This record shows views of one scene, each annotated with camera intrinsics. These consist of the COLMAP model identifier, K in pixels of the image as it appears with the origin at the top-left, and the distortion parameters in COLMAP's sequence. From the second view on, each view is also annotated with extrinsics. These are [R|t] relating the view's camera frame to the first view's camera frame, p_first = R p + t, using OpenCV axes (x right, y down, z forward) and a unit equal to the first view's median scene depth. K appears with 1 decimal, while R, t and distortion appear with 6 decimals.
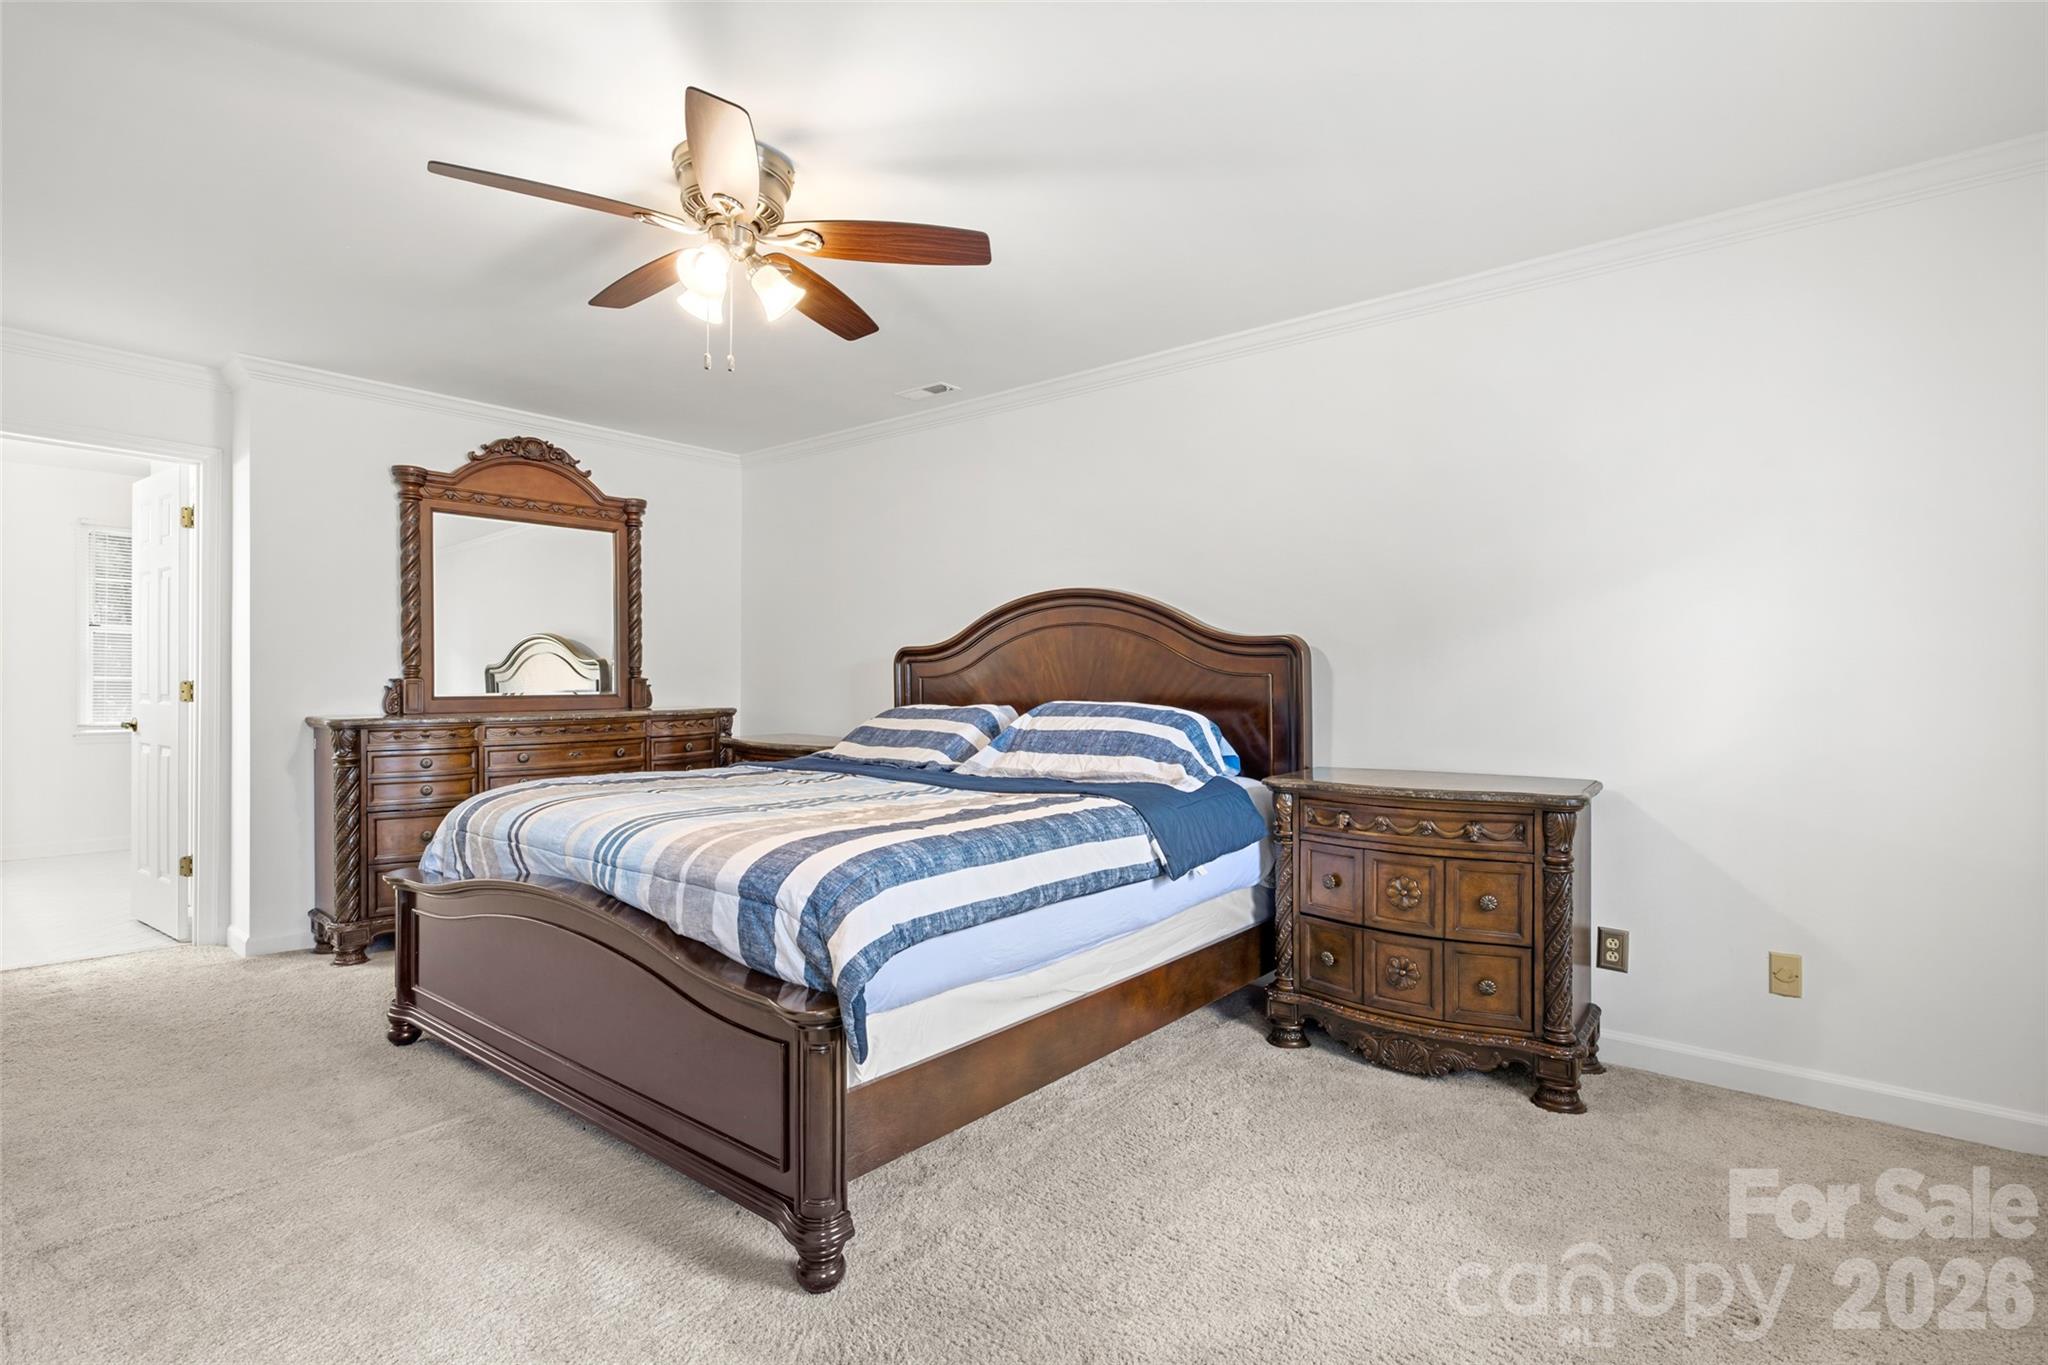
lens RADIAL K [[1014.8, 0, 1024.0], [0, 1014.8, 682.5], [0, 0, 1]] dist [-0.000172, -0.000037]
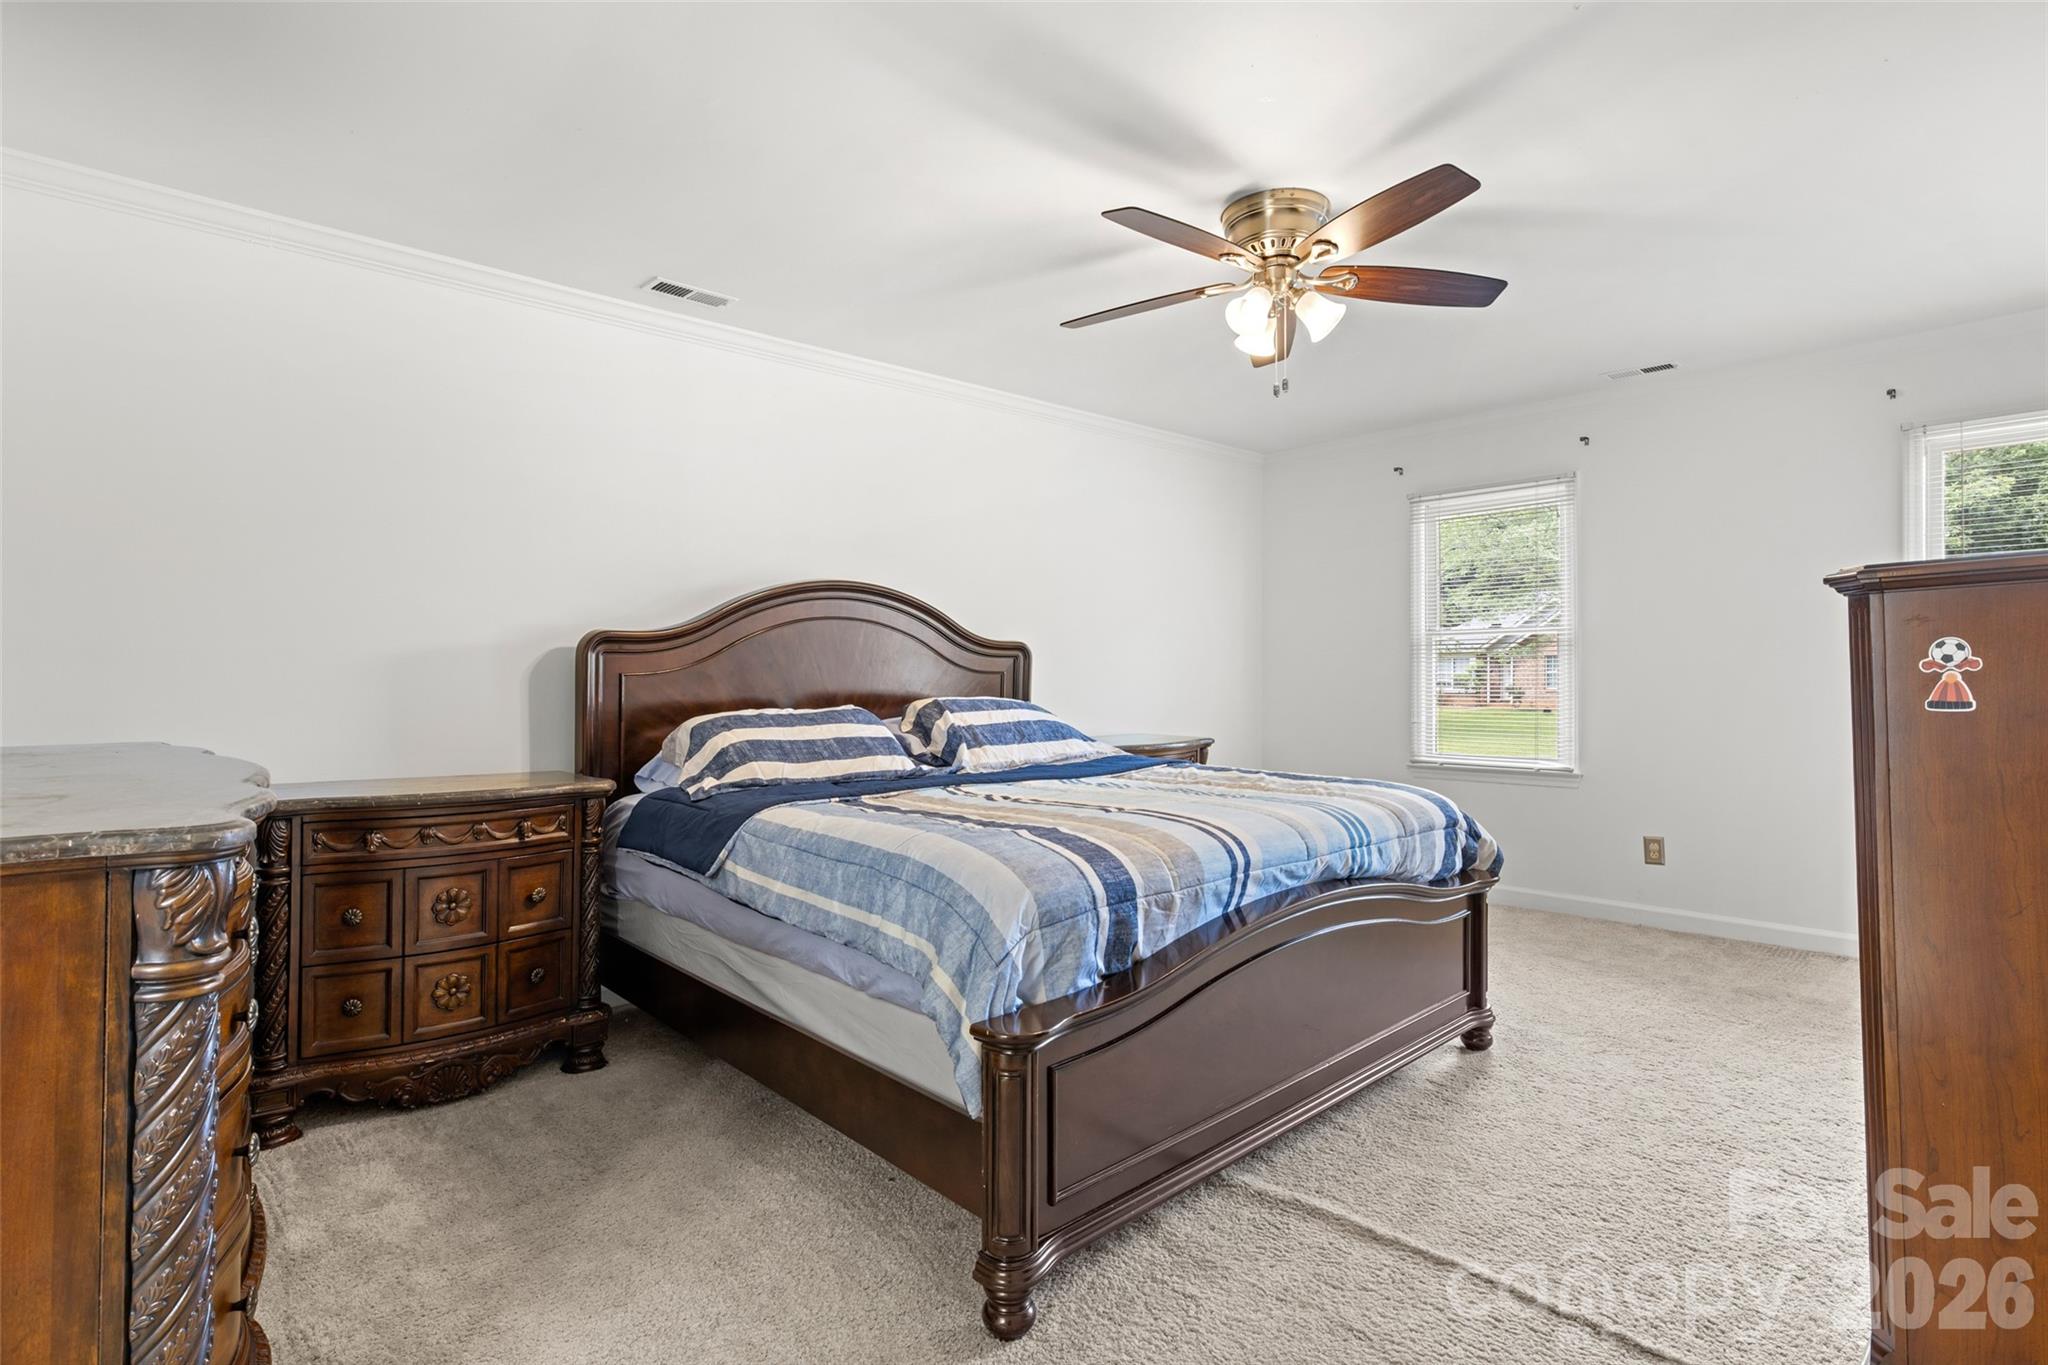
lens RADIAL K [[1009.6, 0, 1024.0], [0, 1009.6, 682.5], [0, 0, 1]] dist [-0.001760, -0.000180]
pose [[0.140748, -0.004220, 0.990037, -0.778184], [-0.001901, 0.999988, 0.004533, -0.001877], [-0.990044, -0.002520, 0.140738, 0.605163]]
